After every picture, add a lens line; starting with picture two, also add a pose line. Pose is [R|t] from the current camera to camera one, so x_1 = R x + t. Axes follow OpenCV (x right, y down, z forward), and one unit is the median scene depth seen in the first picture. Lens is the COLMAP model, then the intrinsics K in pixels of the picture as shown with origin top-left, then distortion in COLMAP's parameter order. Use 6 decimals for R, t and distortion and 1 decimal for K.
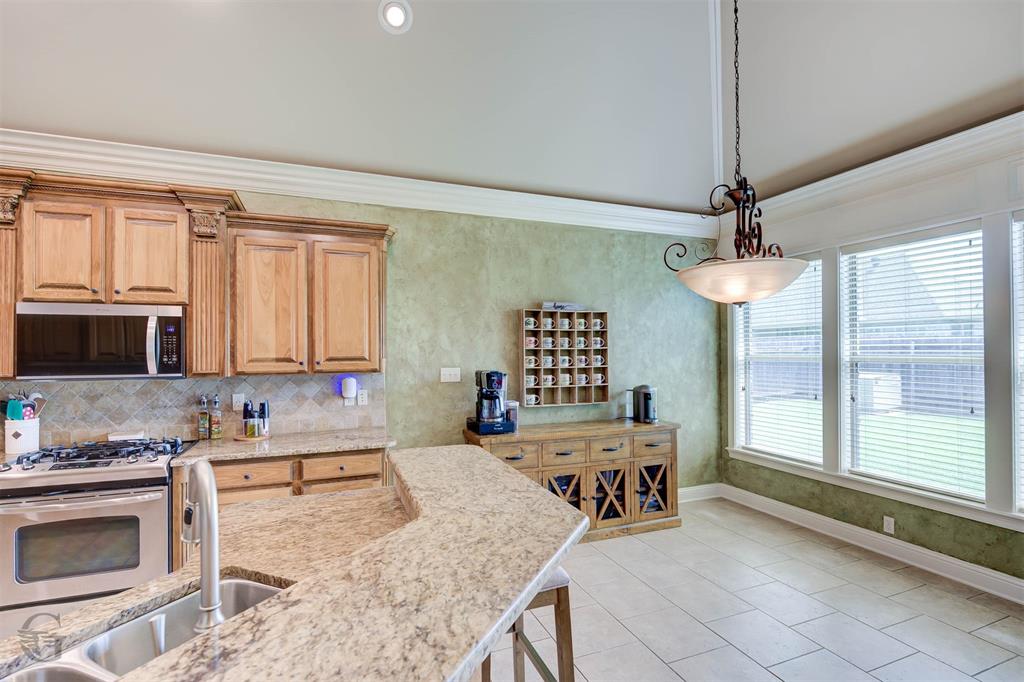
lens RADIAL K [[480.7, 0, 508.5], [0, 480.7, 349.0], [0, 0, 1]] dist [-0.005654, -0.000753]
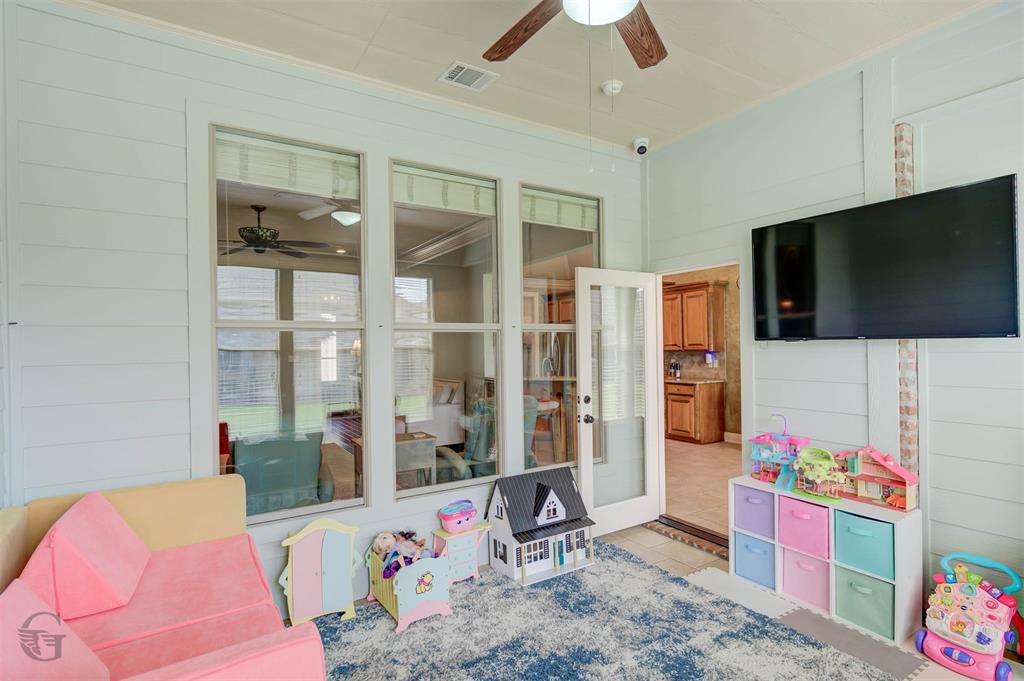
lens RADIAL K [[502.6, 0, 513.3], [0, 502.6, 343.8], [0, 0, 1]] dist [0.002641, 0.000121]
pose [[0.202319, 0.000504, -0.979320, 1.827168], [0.023286, 0.999715, 0.005325, -0.015830], [0.979043, -0.023882, 0.202249, -0.295332]]
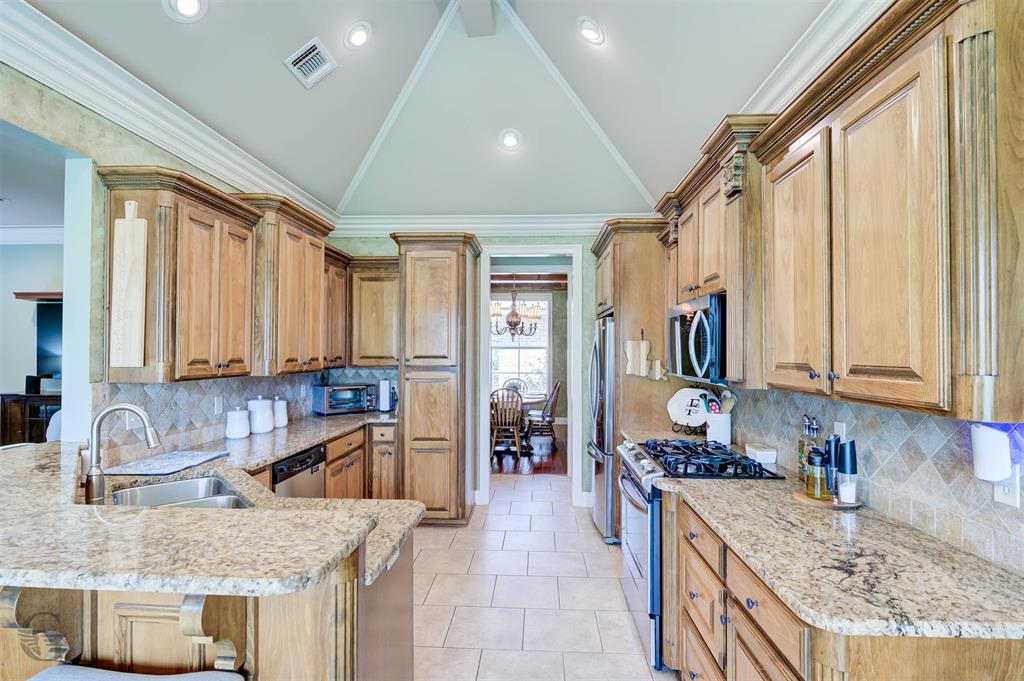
lens RADIAL K [[480.7, 0, 514.6], [0, 480.7, 345.5], [0, 0, 1]] dist [-0.005654, -0.000753]
pose [[-0.402035, -0.007773, -0.915591, 0.160729], [0.004947, 0.999931, -0.010662, 0.001522], [0.915611, -0.008816, -0.401969, 0.920290]]
